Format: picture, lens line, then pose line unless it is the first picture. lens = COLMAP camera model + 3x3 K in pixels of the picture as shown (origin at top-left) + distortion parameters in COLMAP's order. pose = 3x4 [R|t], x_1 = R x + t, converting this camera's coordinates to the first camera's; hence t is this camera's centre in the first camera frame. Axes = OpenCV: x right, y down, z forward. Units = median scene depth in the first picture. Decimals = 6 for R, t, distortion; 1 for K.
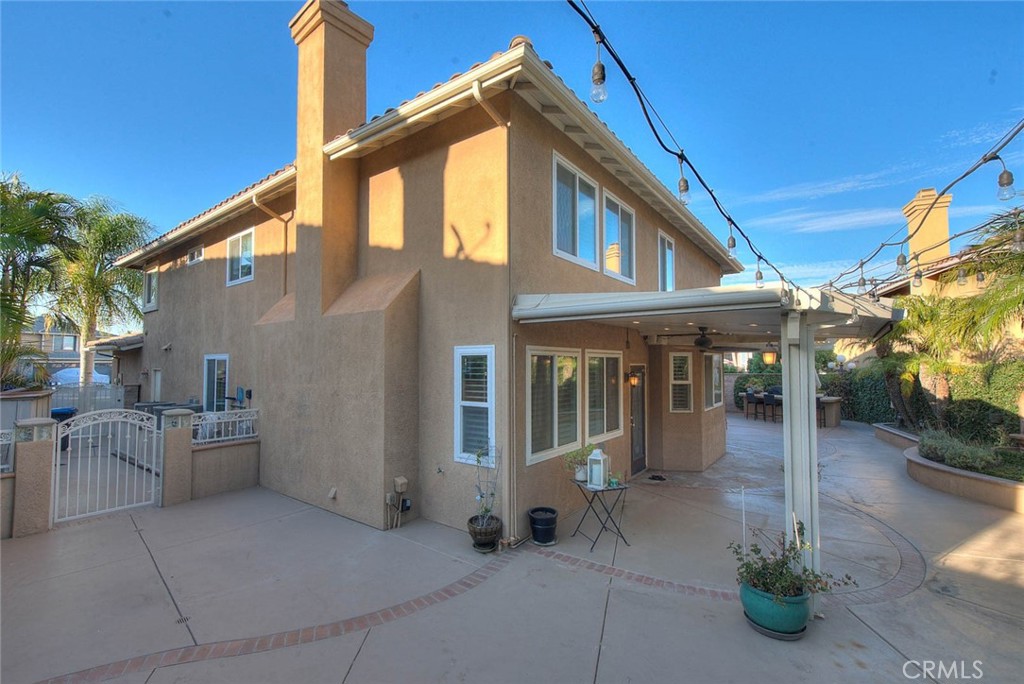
lens RADIAL K [[436.8, 0, 510.9], [0, 436.8, 346.6], [0, 0, 1]] dist [0.004193, 0.000128]
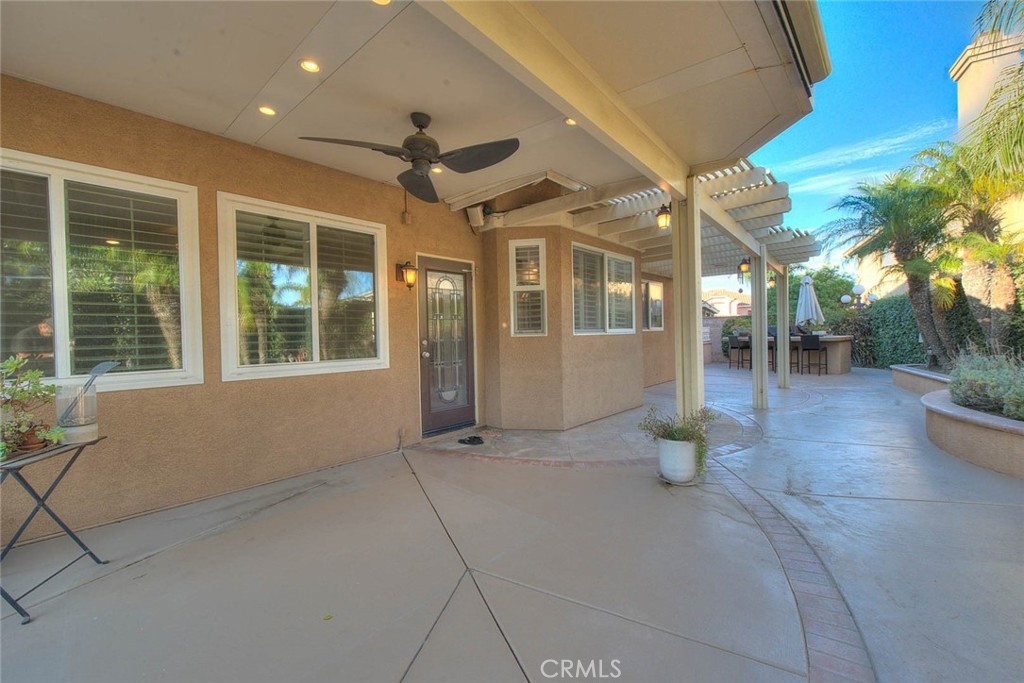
lens RADIAL K [[404.0, 0, 513.8], [0, 404.0, 337.3], [0, 0, 1]] dist [0.010512, 0.000022]
pose [[0.994747, -0.022262, -0.099917, 0.422728], [0.026819, 0.998649, 0.044500, 0.124379], [0.098791, -0.046946, 0.994000, 0.424241]]
